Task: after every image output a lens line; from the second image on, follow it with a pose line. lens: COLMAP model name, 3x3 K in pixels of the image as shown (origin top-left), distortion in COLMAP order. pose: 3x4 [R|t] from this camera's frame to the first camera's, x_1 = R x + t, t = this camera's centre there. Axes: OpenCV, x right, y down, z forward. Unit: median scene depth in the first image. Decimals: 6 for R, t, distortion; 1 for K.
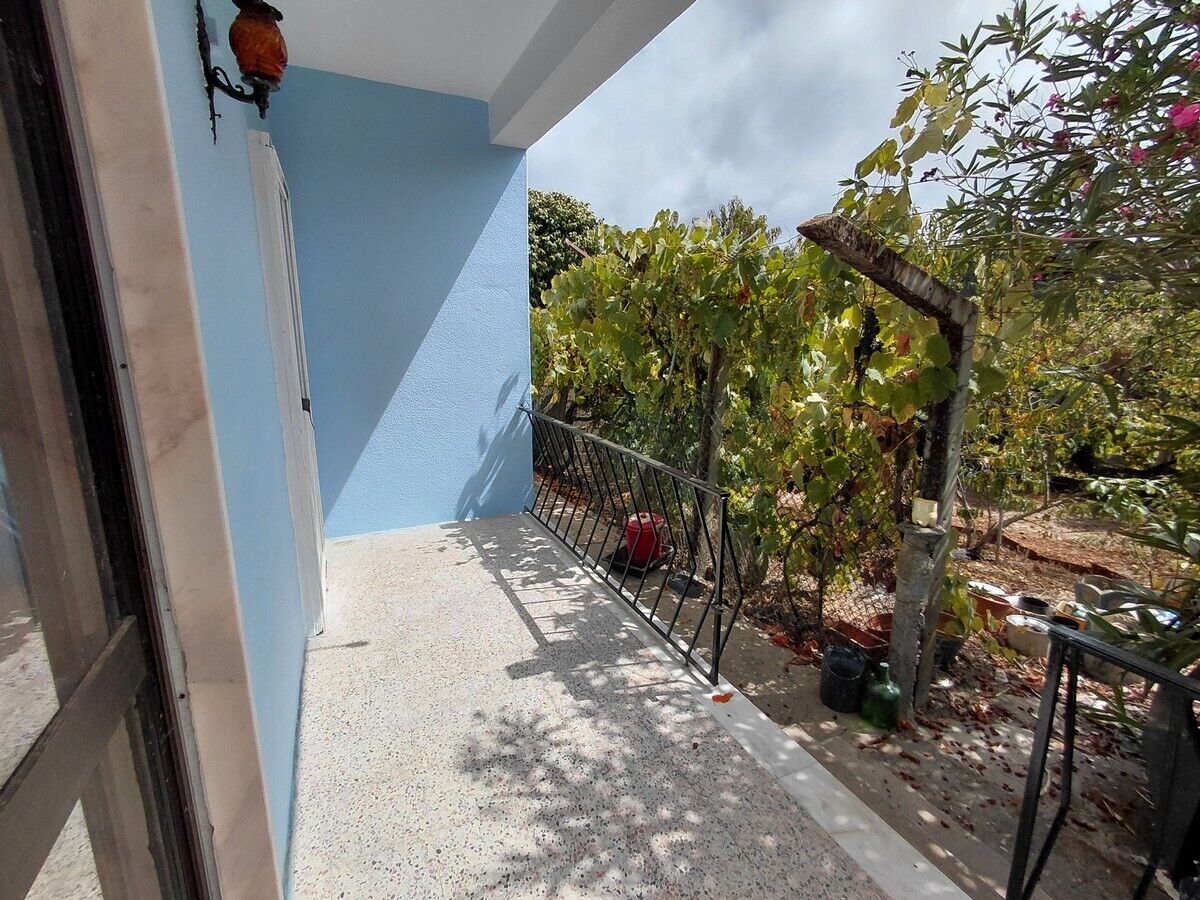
lens RADIAL K [[560.8, 0, 595.2], [0, 560.8, 447.1], [0, 0, 1]] dist [-0.004061, -0.000720]
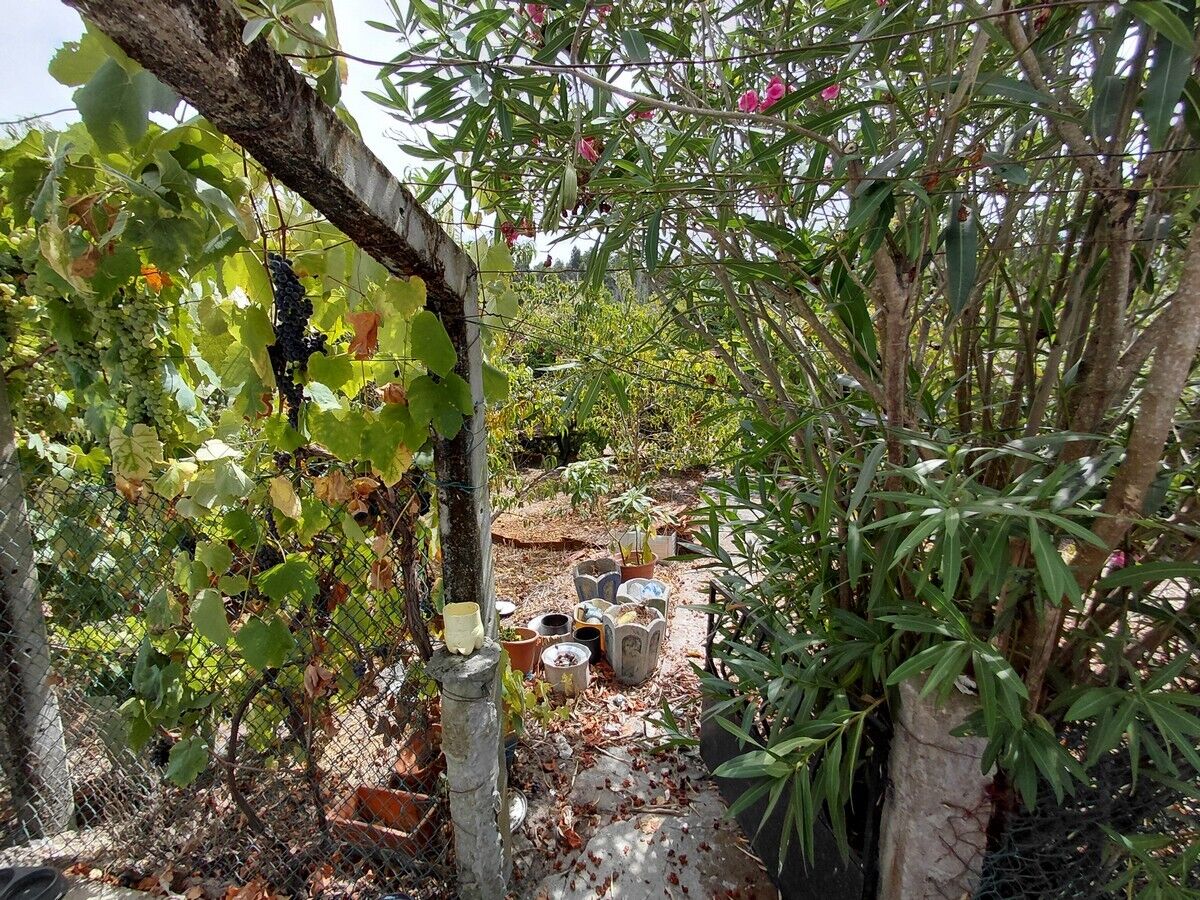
lens RADIAL K [[560.8, 0, 595.2], [0, 560.8, 447.1], [0, 0, 1]] dist [-0.004061, -0.000720]
pose [[0.608136, -0.184754, 0.772034, 0.241629], [0.182268, 0.979055, 0.090721, -0.083857], [-0.772625, 0.085547, 0.629073, 0.478359]]
